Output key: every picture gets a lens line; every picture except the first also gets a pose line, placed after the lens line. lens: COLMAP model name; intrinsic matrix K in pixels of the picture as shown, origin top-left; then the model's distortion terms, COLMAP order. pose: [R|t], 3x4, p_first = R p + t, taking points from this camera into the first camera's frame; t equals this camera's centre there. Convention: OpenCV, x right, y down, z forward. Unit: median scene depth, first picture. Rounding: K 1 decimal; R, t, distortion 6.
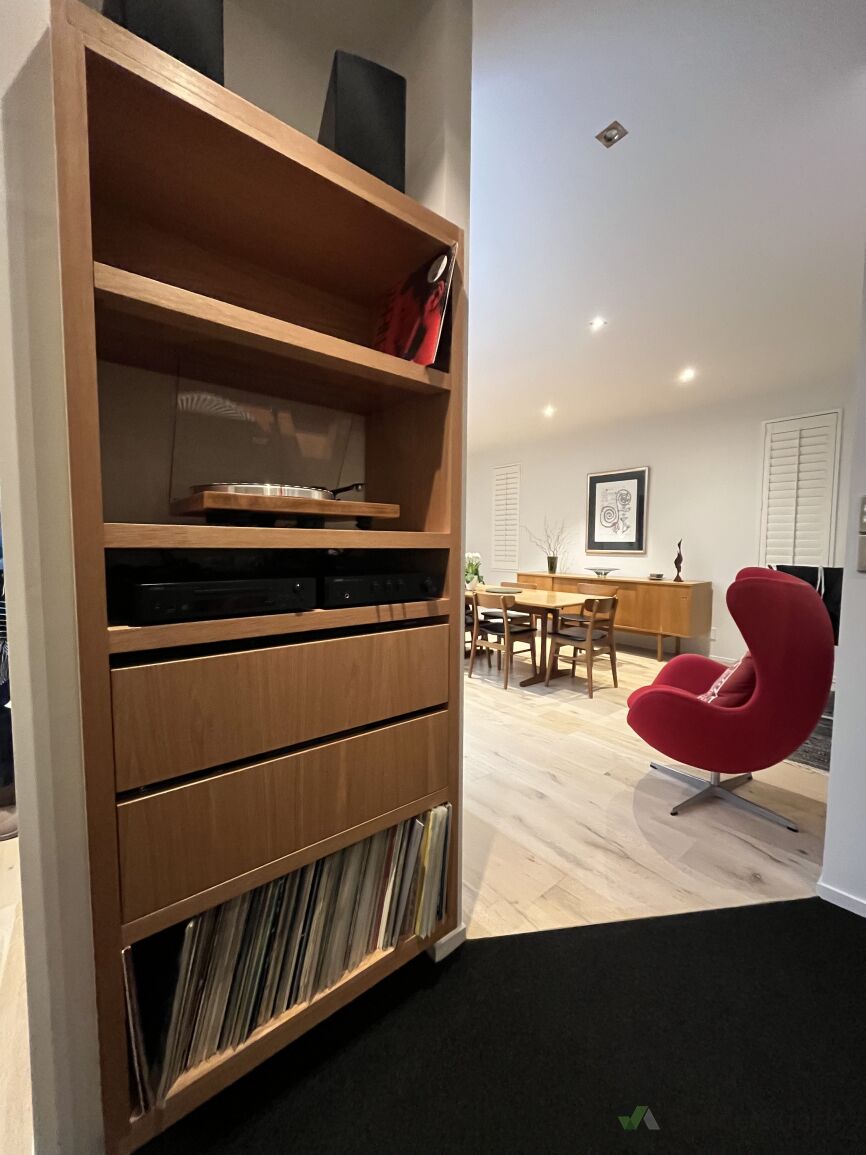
lens RADIAL K [[459.4, 0, 433.0], [0, 459.4, 577.5], [0, 0, 1]] dist [0.001569, 0.000373]
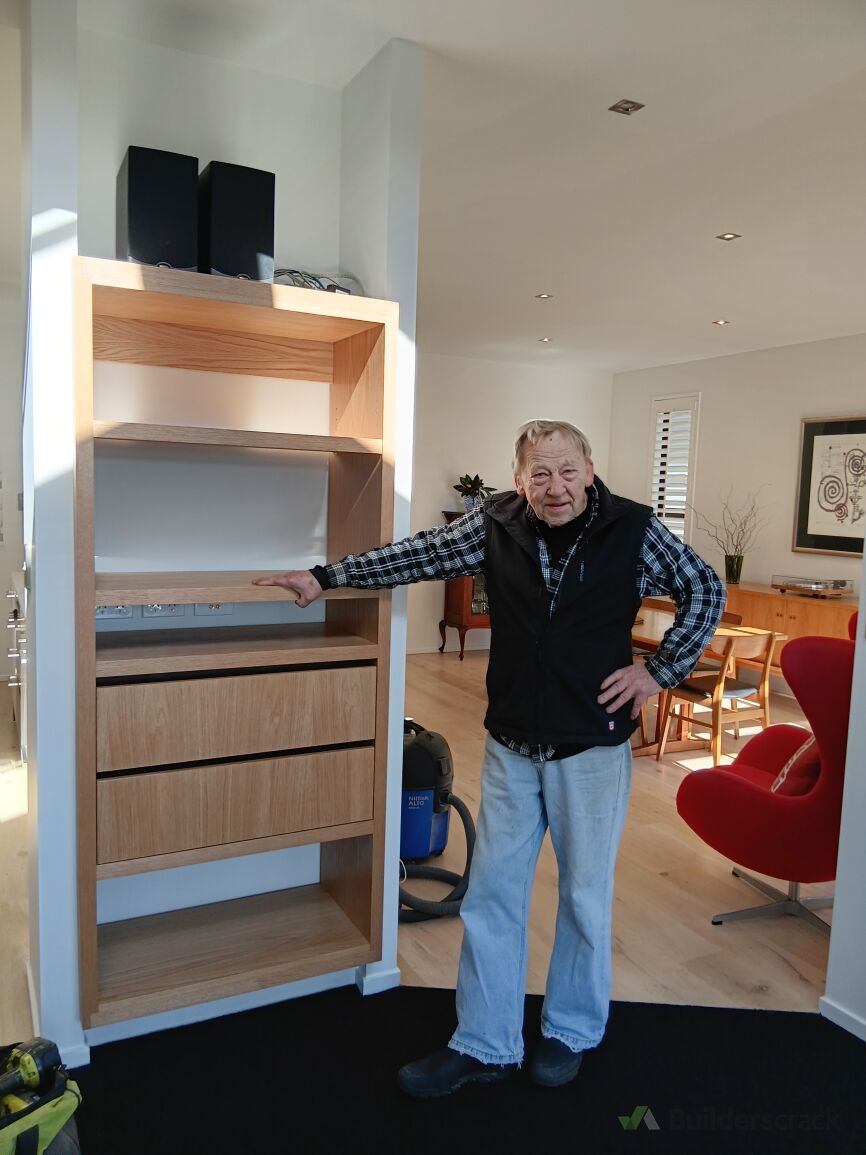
lens RADIAL K [[832.3, 0, 433.0], [0, 832.3, 577.5], [0, 0, 1]] dist [0.061659, -0.004079]
pose [[0.979371, 0.041612, -0.197741, 0.562106], [-0.038046, 0.999038, 0.021797, -0.161780], [0.198458, -0.013824, 0.980012, -0.917041]]
